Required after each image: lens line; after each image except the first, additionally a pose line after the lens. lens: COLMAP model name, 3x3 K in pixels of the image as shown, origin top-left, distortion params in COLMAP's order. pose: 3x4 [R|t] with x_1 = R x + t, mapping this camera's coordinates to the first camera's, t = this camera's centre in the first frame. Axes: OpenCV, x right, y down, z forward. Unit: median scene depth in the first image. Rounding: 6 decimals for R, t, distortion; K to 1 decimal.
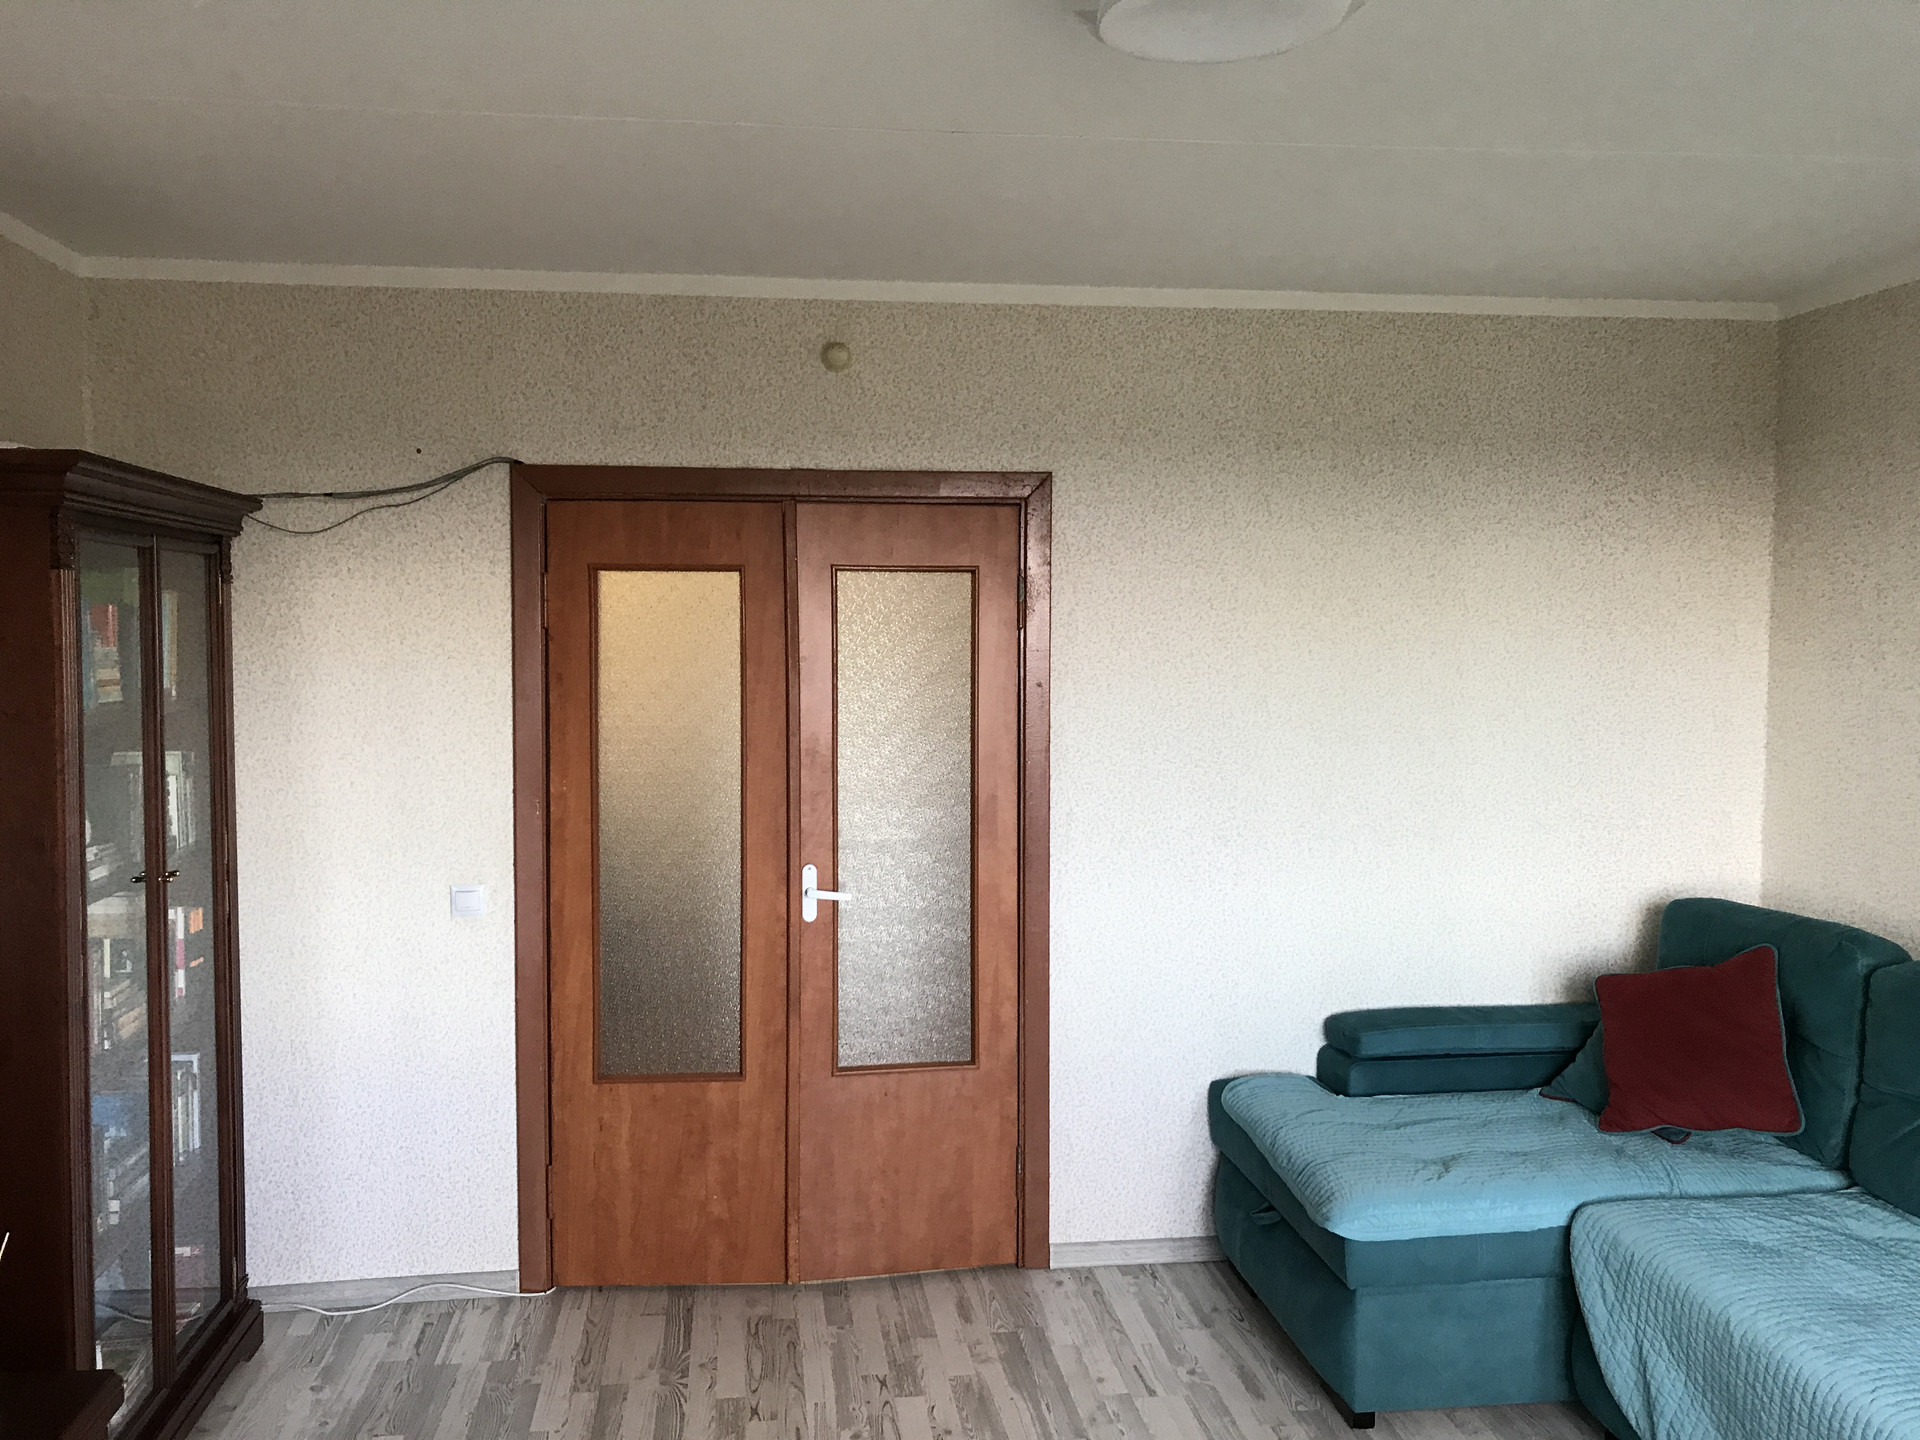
lens RADIAL K [[1545.7, 0, 960.0], [0, 1545.7, 720.0], [0, 0, 1]] dist [-0.003257, 0.020773]
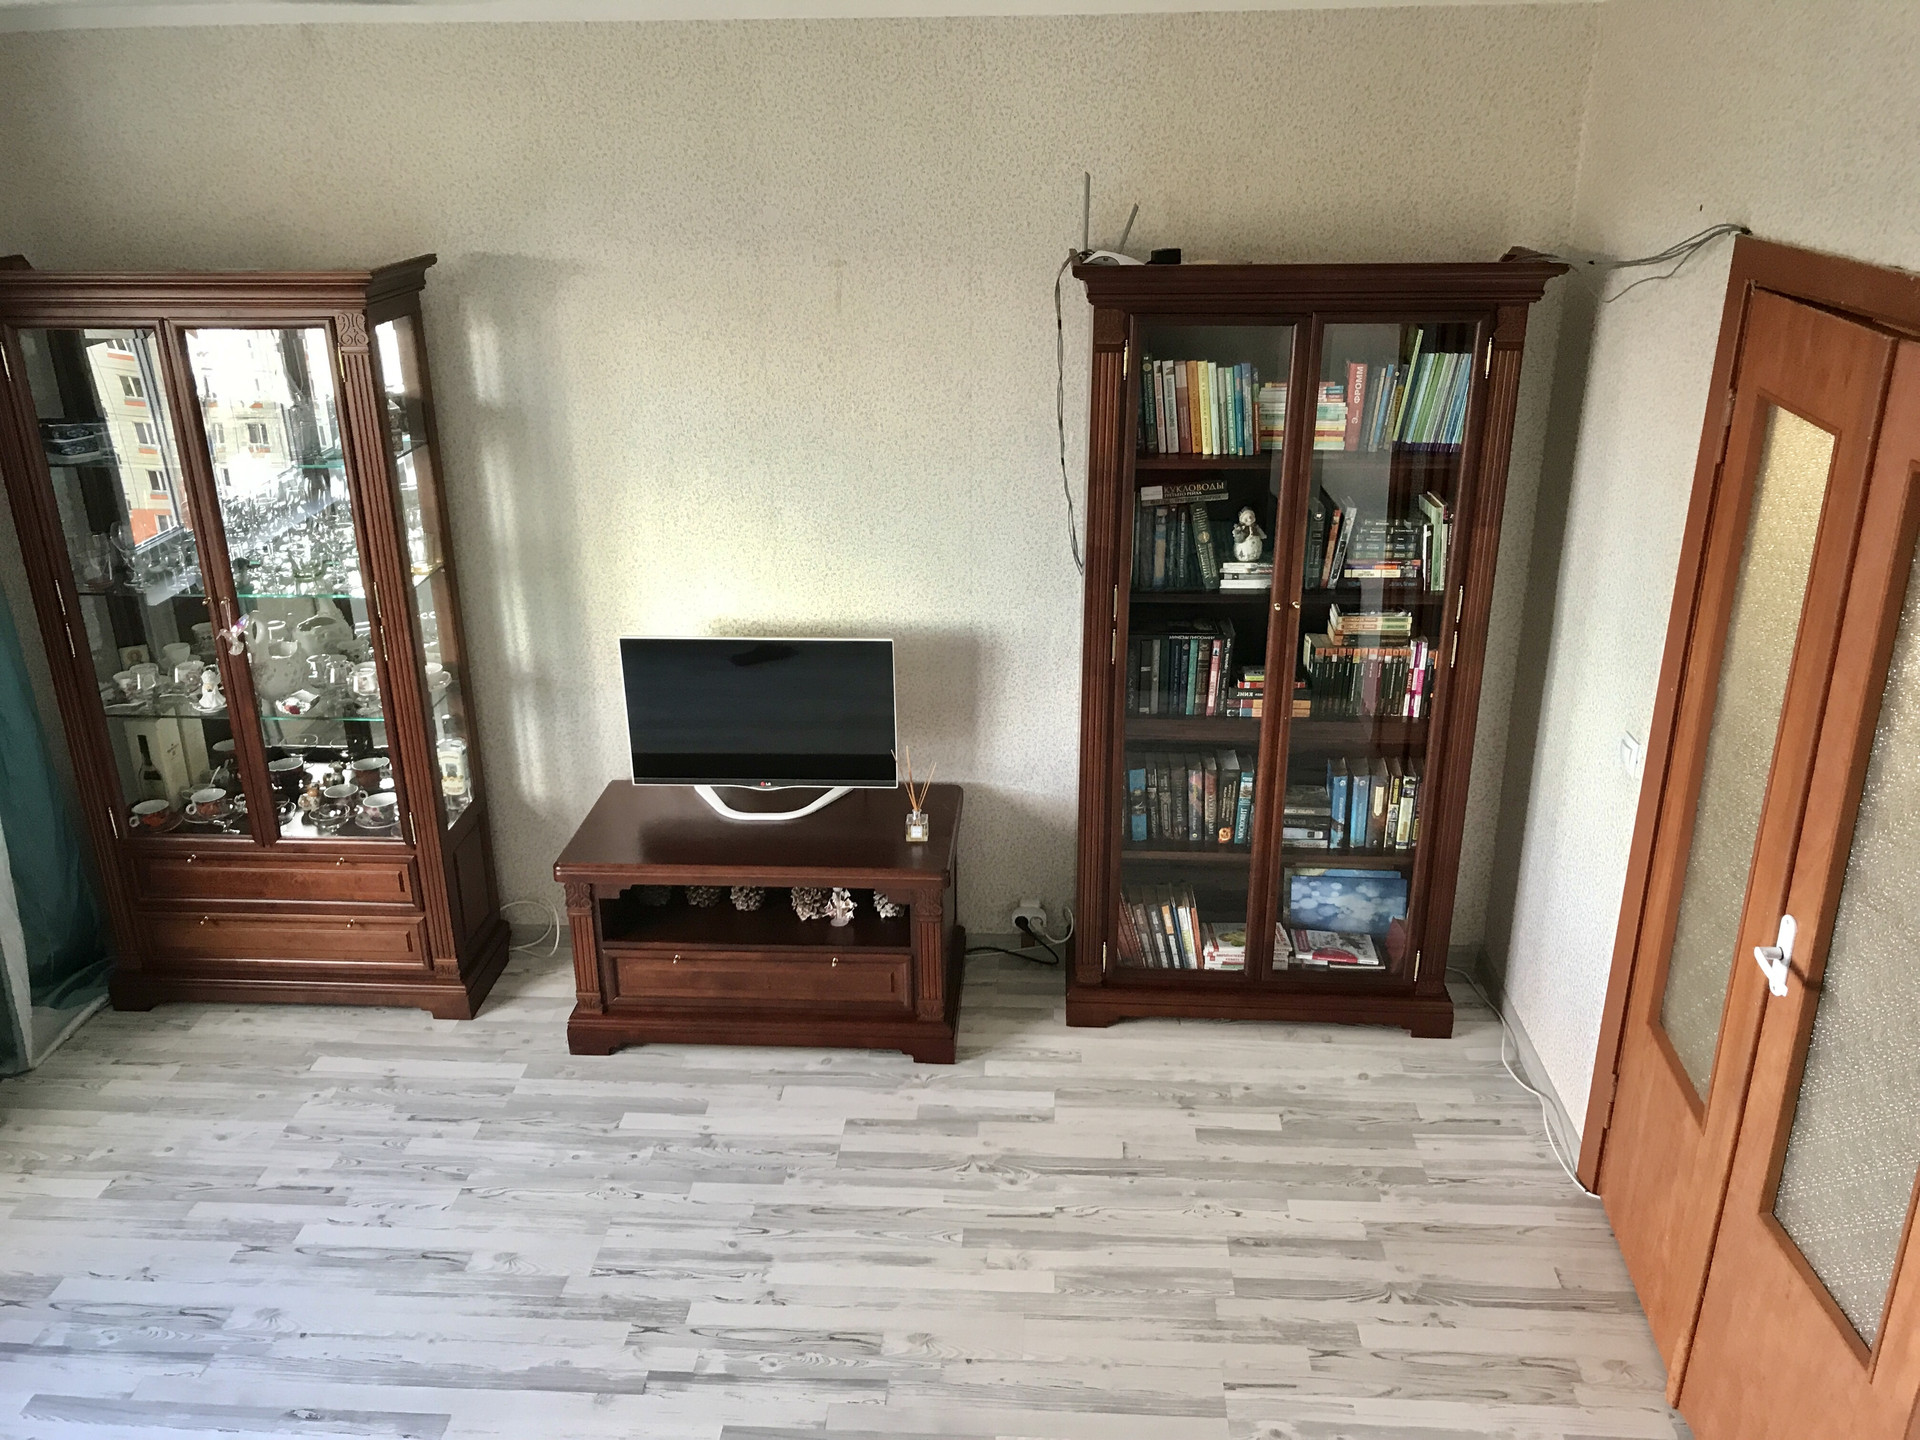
lens RADIAL K [[1545.7, 0, 960.0], [0, 1545.7, 720.0], [0, 0, 1]] dist [-0.003257, 0.020773]
pose [[-0.188708, 0.364691, -0.911806, 0.582121], [-0.047265, 0.924039, 0.379366, -0.231969], [0.980895, 0.114686, -0.157136, 0.835357]]
